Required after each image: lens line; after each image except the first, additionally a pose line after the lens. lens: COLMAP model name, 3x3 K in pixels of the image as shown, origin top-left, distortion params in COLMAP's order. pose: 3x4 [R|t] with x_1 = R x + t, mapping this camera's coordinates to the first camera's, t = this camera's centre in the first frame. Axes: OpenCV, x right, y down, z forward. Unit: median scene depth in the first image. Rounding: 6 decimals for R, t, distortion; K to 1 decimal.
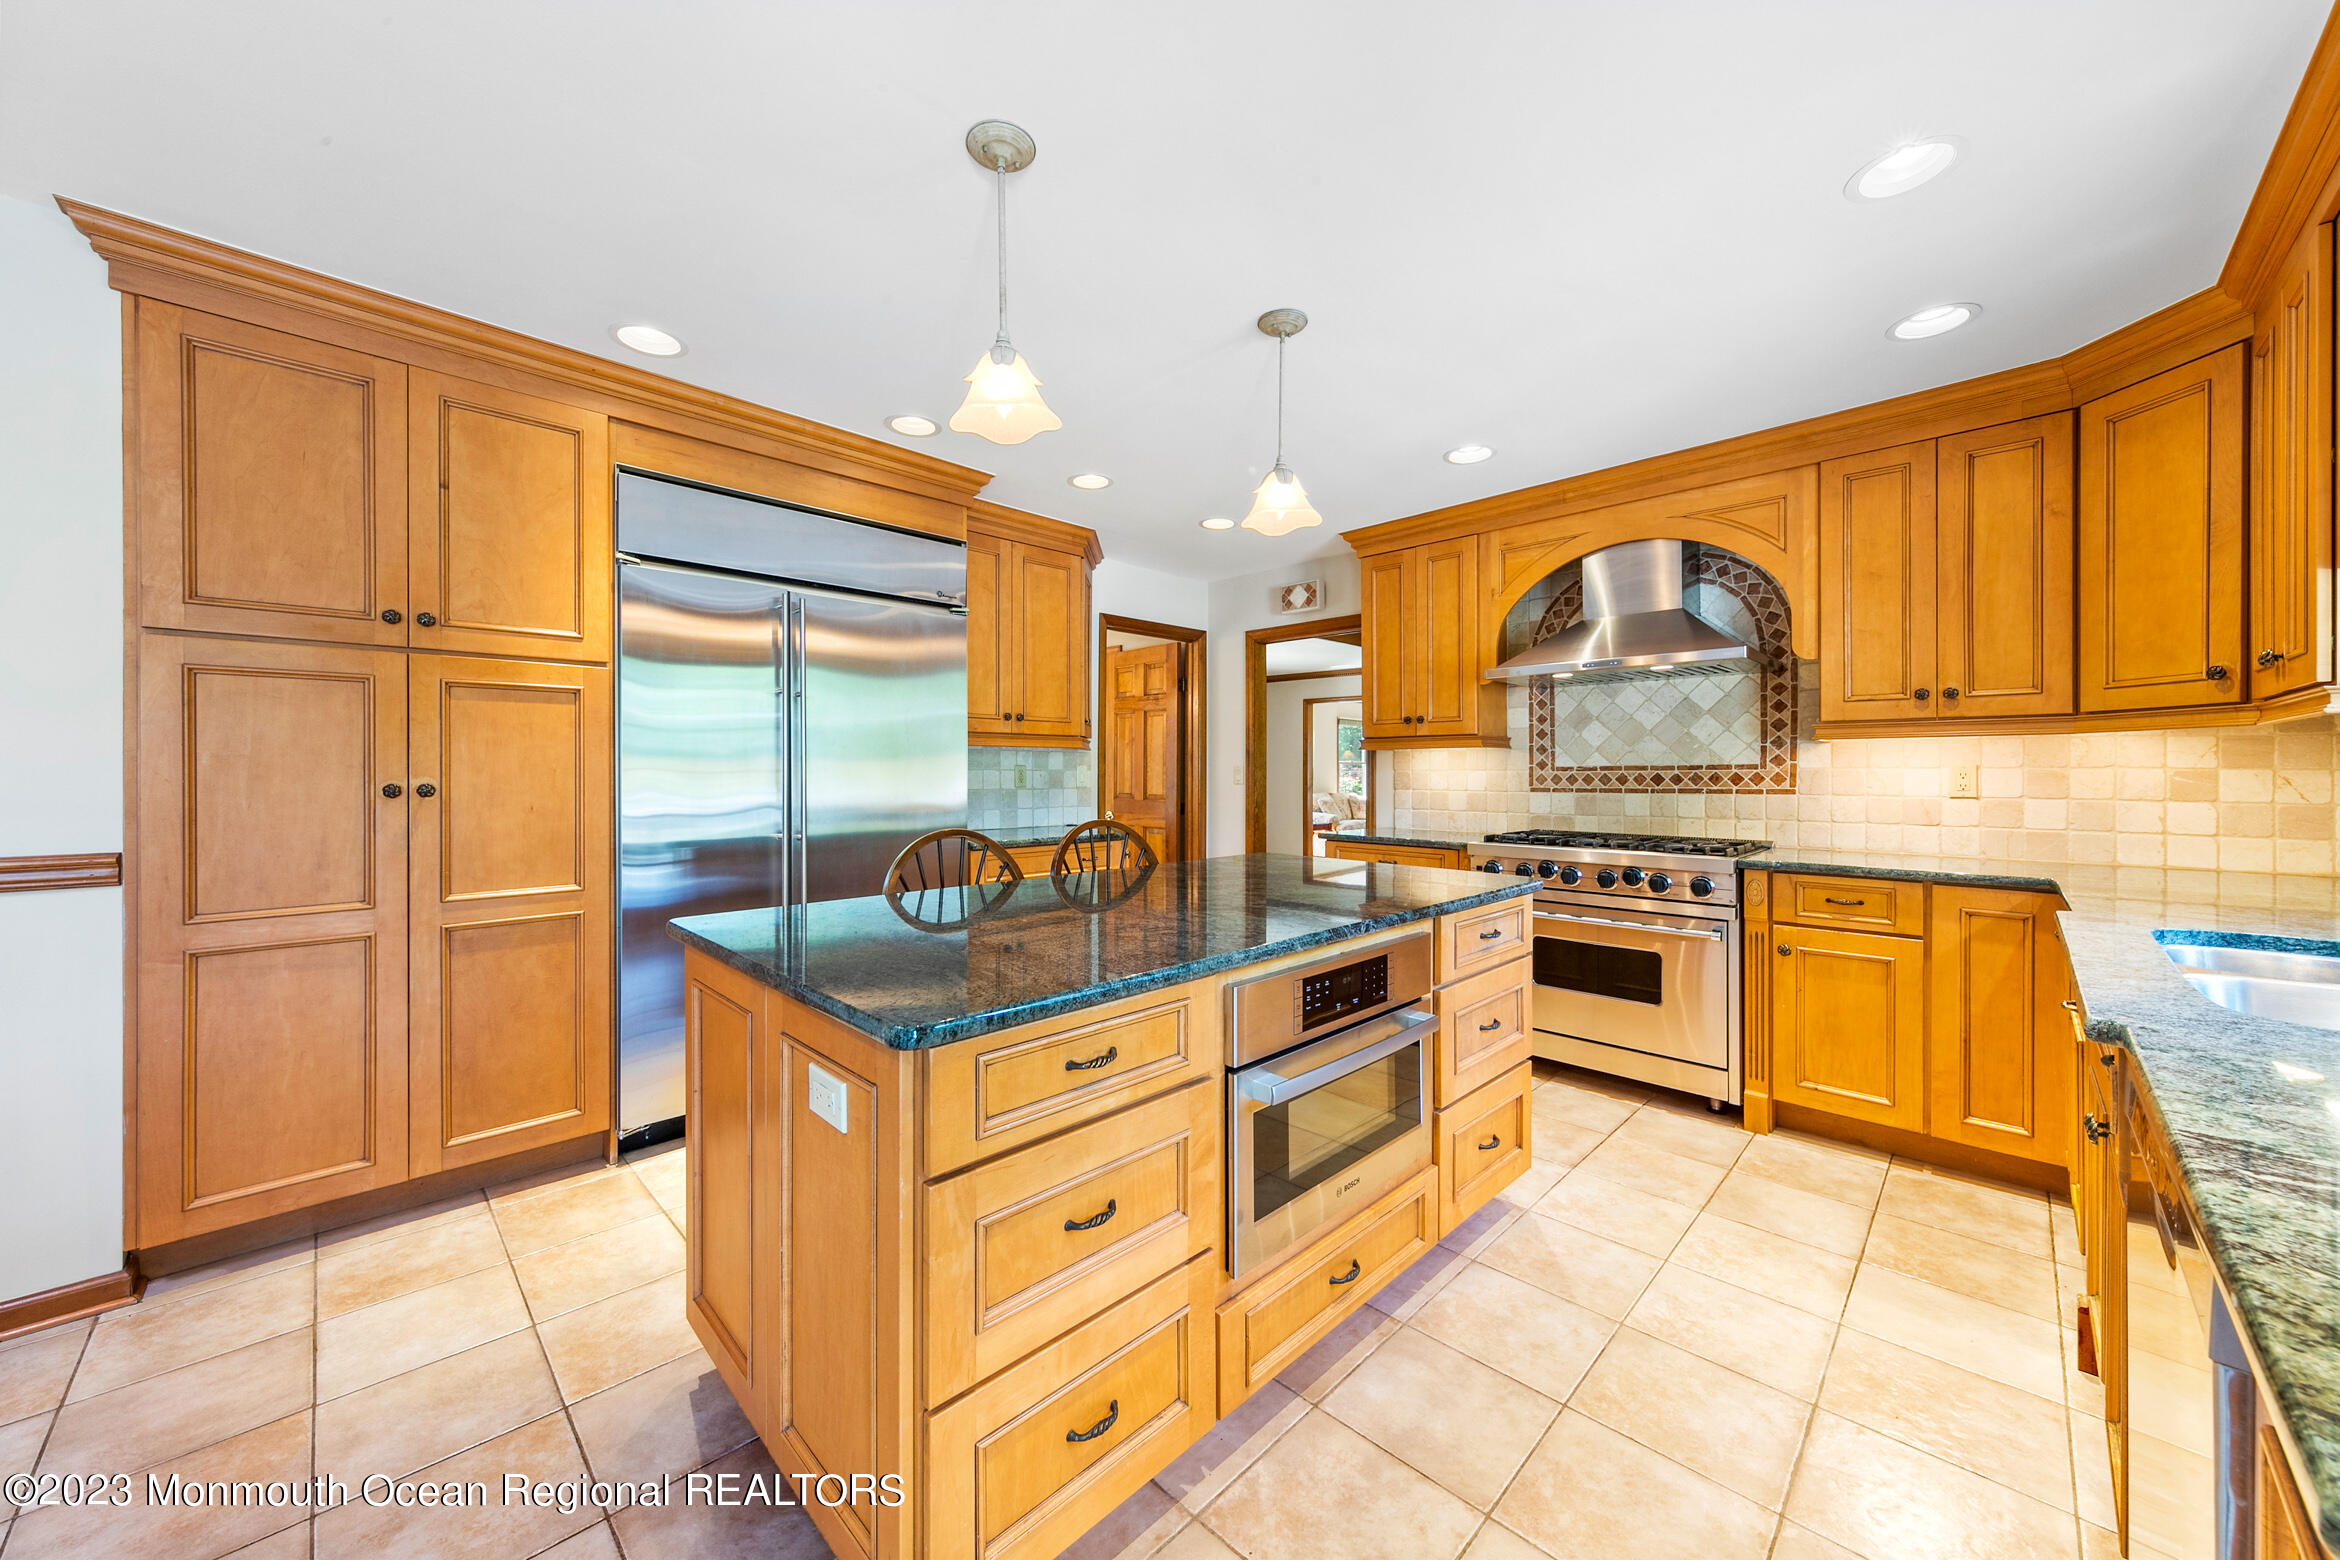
lens RADIAL K [[837.1, 0, 1163.1], [0, 837.1, 774.6], [0, 0, 1]] dist [0.000412, 0.000026]
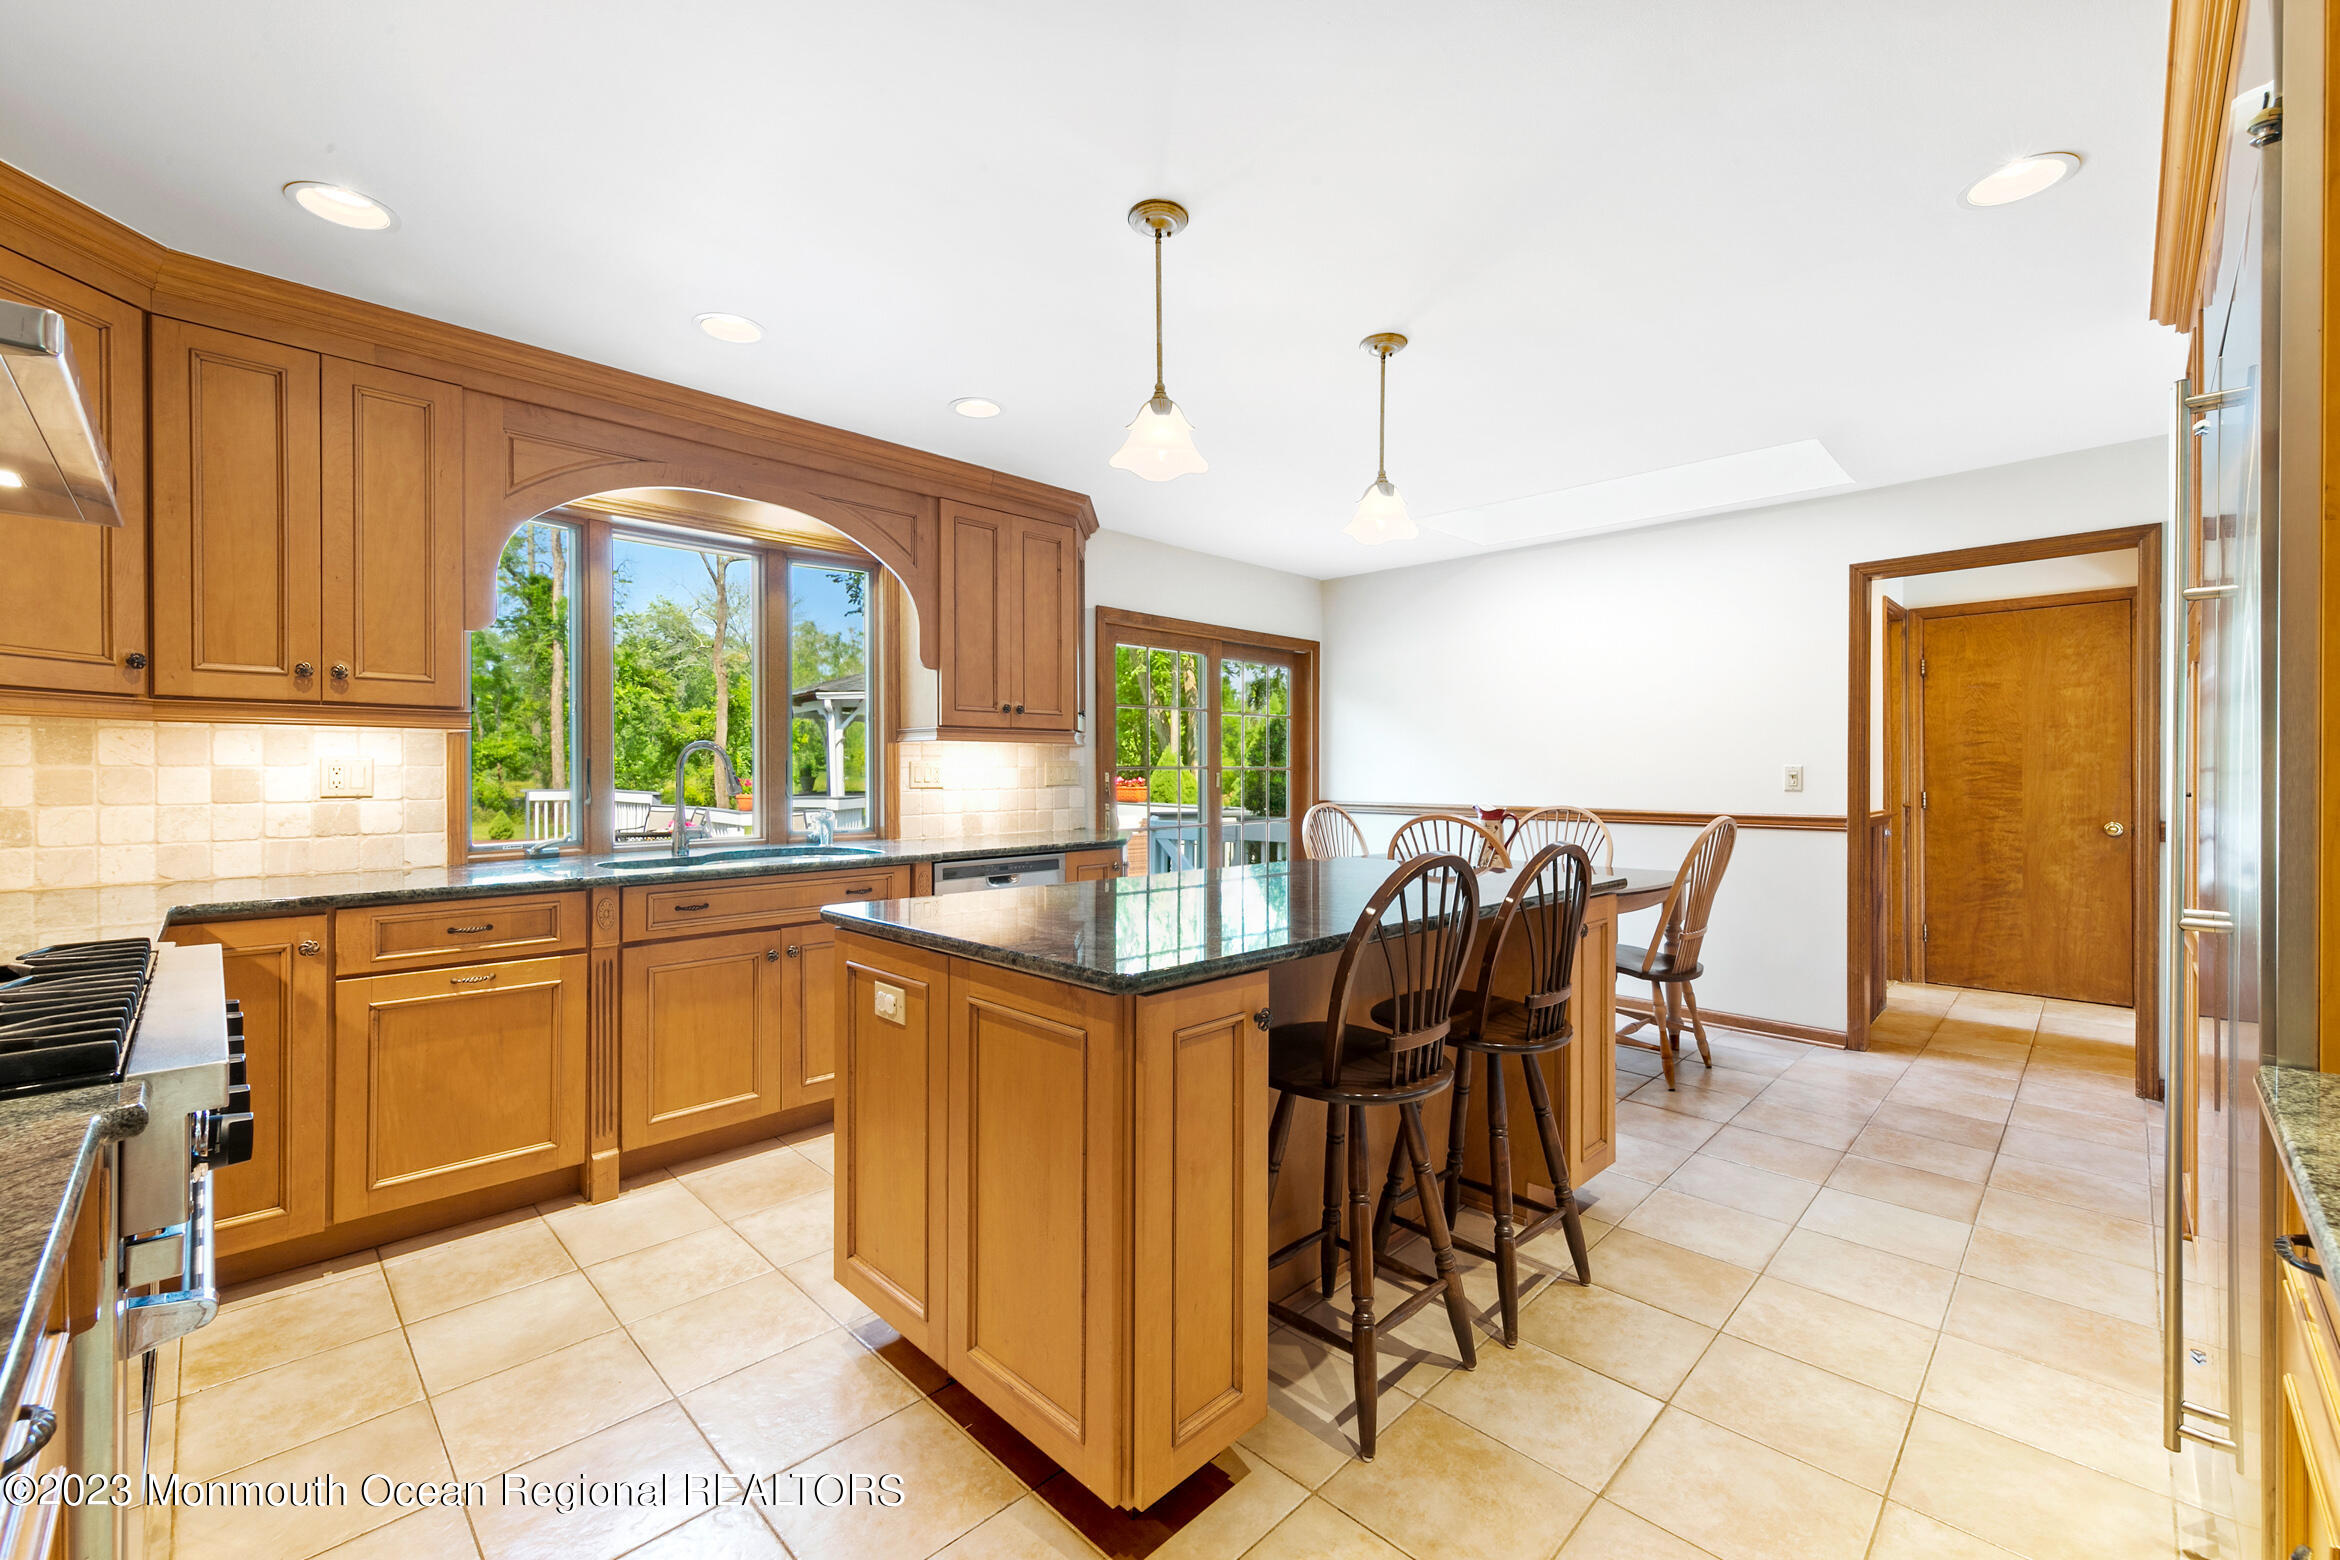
lens RADIAL K [[956.2, 0, 1167.4], [0, 956.2, 775.9], [0, 0, 1]] dist [0.002768, 0.000268]
pose [[-0.999981, -0.000806, -0.006154, 0.089148], [-0.000854, 0.999969, 0.007804, -0.003641], [0.006148, 0.007809, -0.999951, 1.249985]]
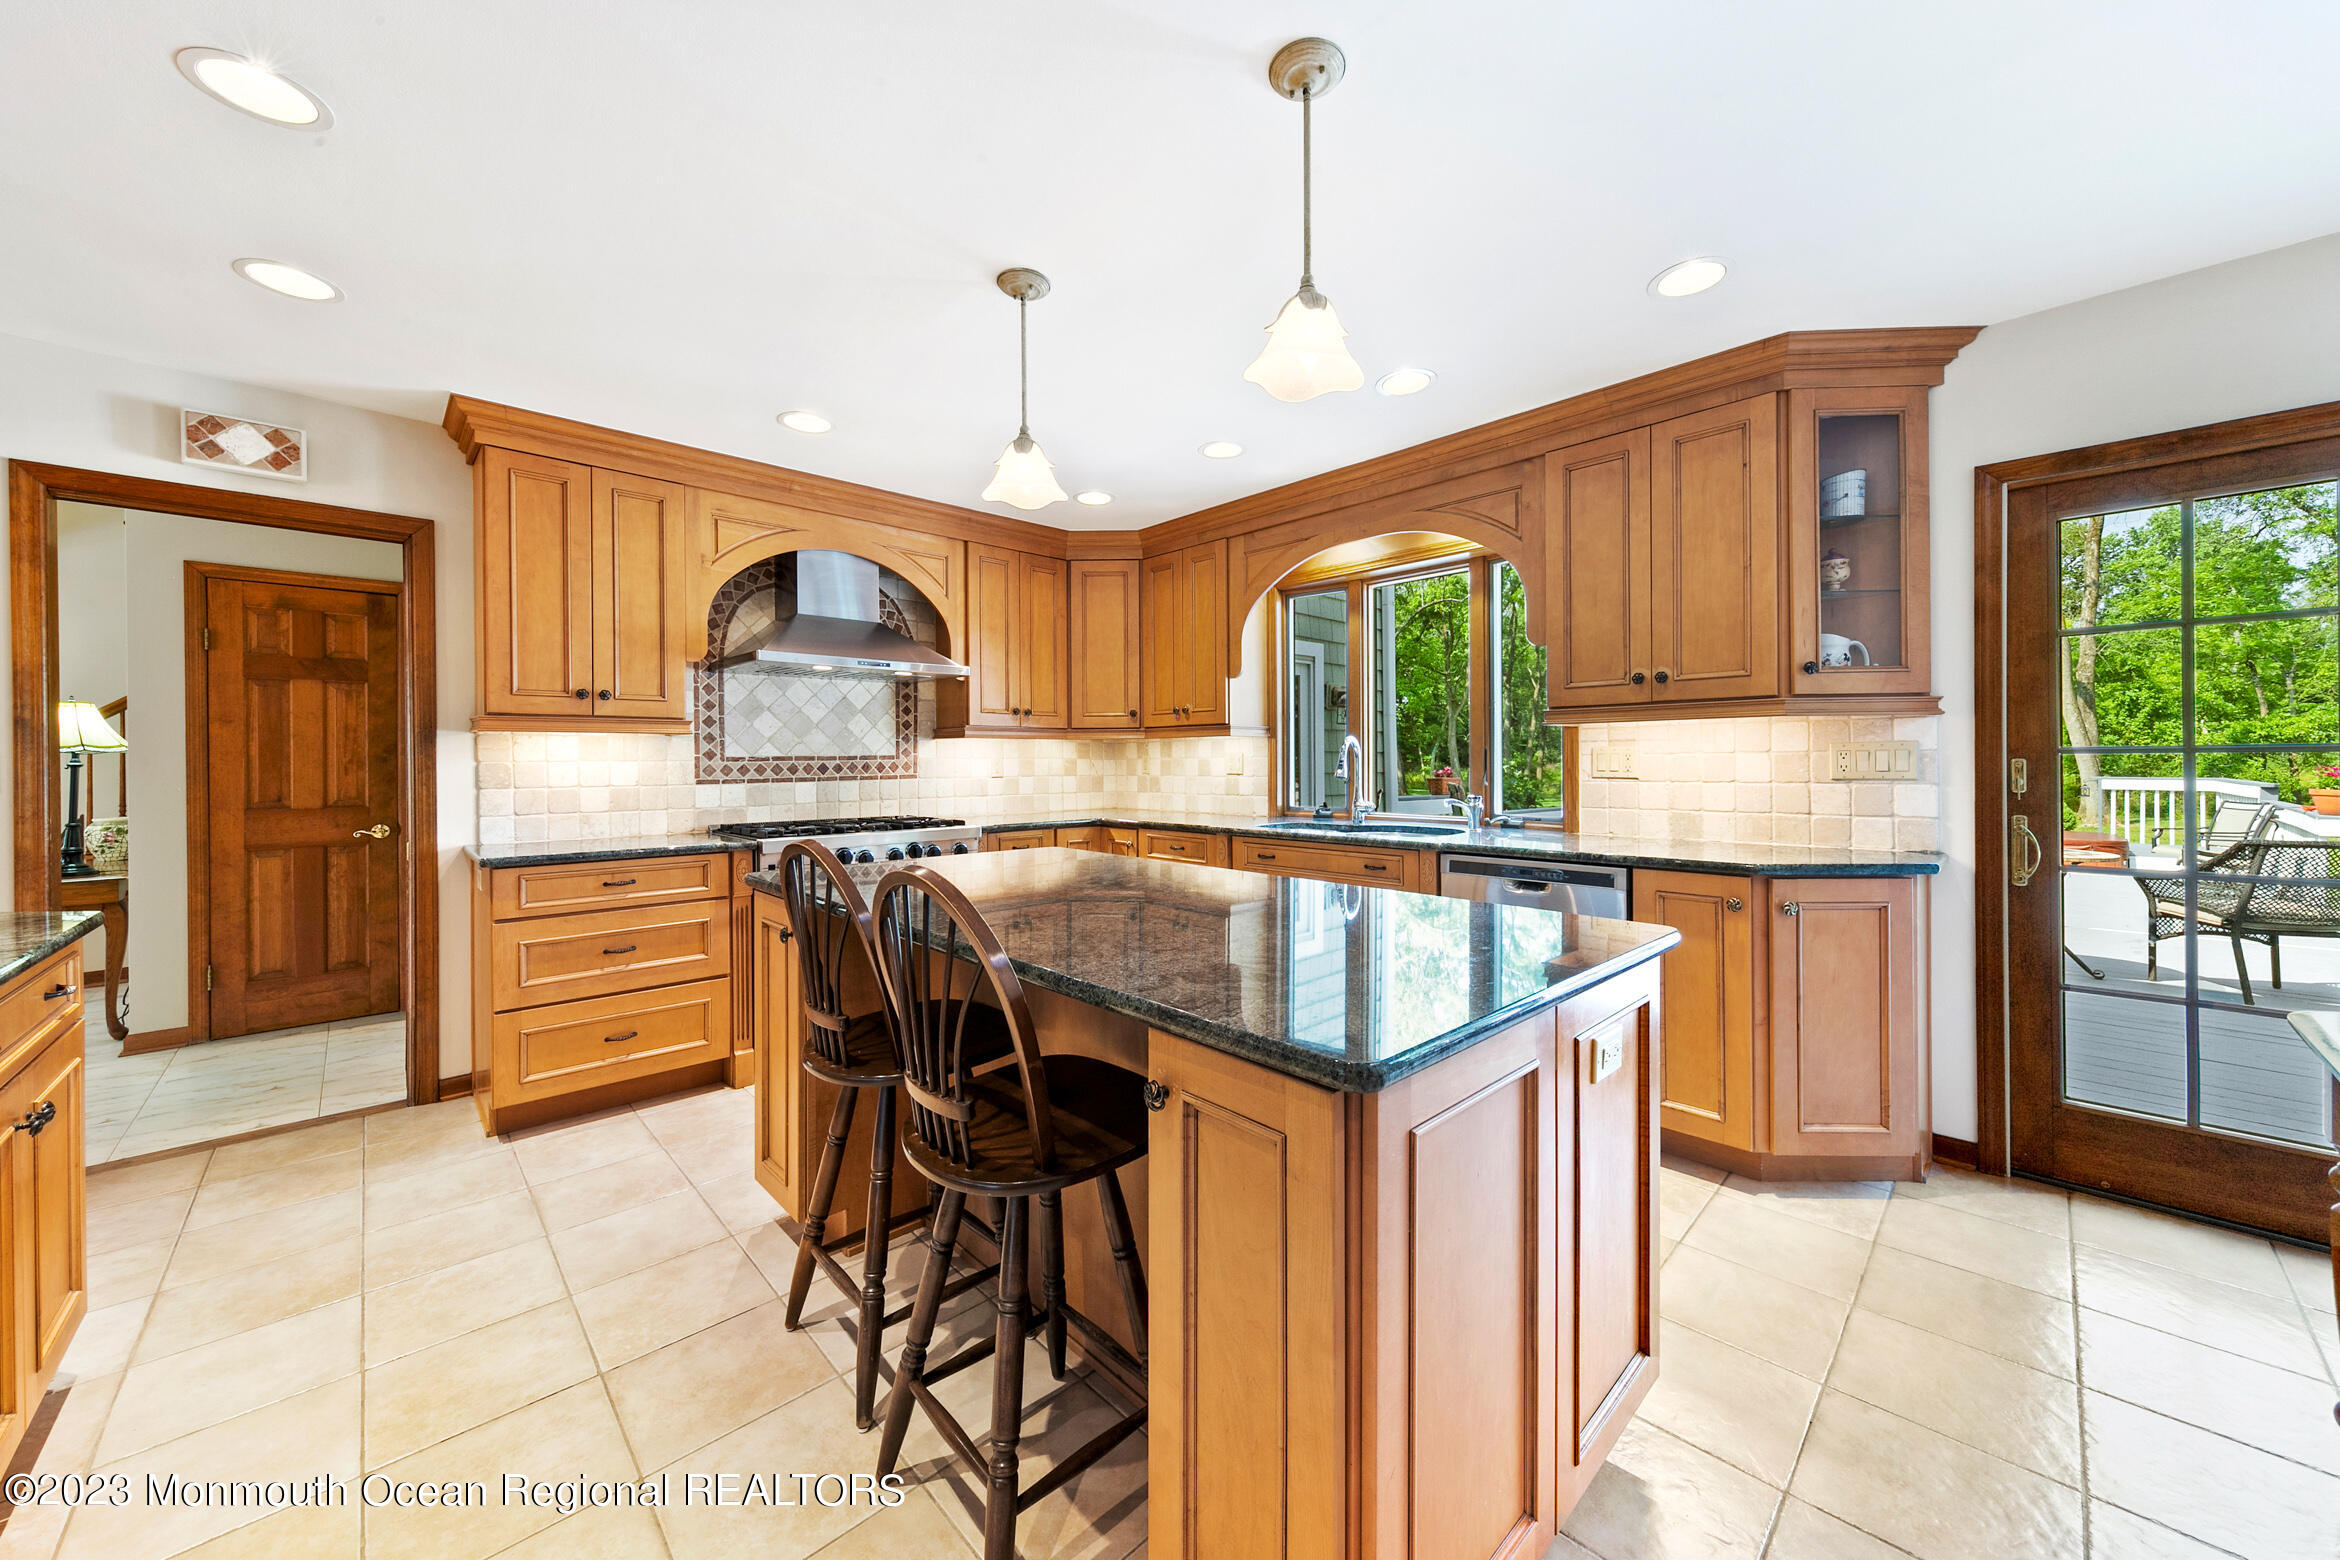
lens RADIAL K [[842.3, 0, 1169.9], [0, 842.3, 765.3], [0, 0, 1]] dist [0.001654, -0.000051]
pose [[0.016584, -0.006422, 0.999842, -0.521162], [0.007828, 0.999950, 0.006293, -0.002117], [-0.999832, 0.007722, 0.016634, 0.532156]]
